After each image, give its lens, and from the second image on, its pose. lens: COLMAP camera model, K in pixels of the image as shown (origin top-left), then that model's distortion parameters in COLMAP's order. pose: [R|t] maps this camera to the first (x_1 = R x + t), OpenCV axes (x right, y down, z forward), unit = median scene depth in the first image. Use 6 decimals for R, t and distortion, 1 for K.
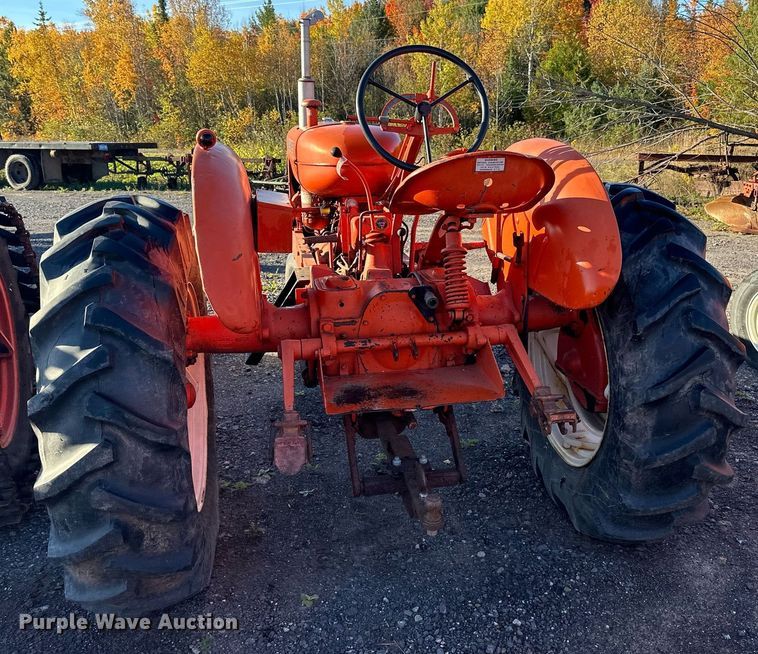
lens RADIAL K [[770.2, 0, 439.2], [0, 770.2, 300.8], [0, 0, 1]] dist [0.093701, -0.126267]
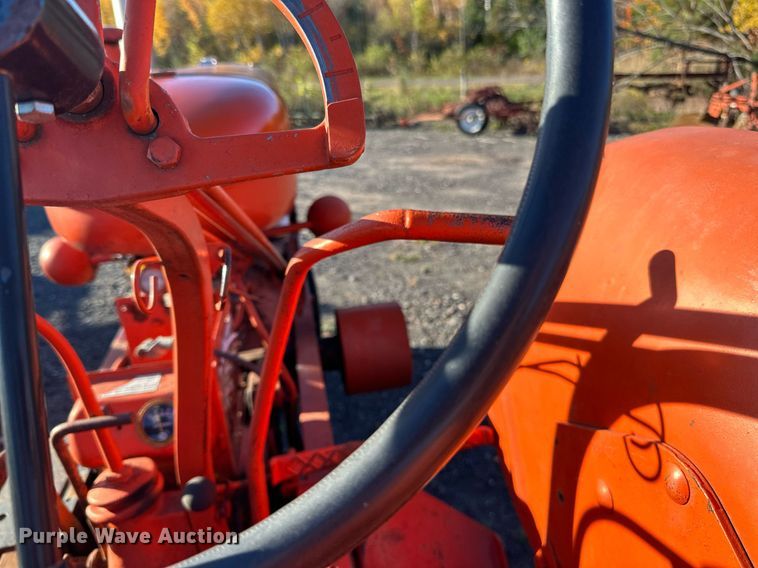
lens RADIAL K [[552.7, 0, 387.1], [0, 552.7, 282.4], [0, 0, 1]] dist [0.030943, -0.084753]
pose [[0.997708, -0.025734, -0.062588, 0.006411], [0.035923, 0.985207, 0.167563, -0.037208], [0.057350, -0.169428, 0.983873, 0.156556]]
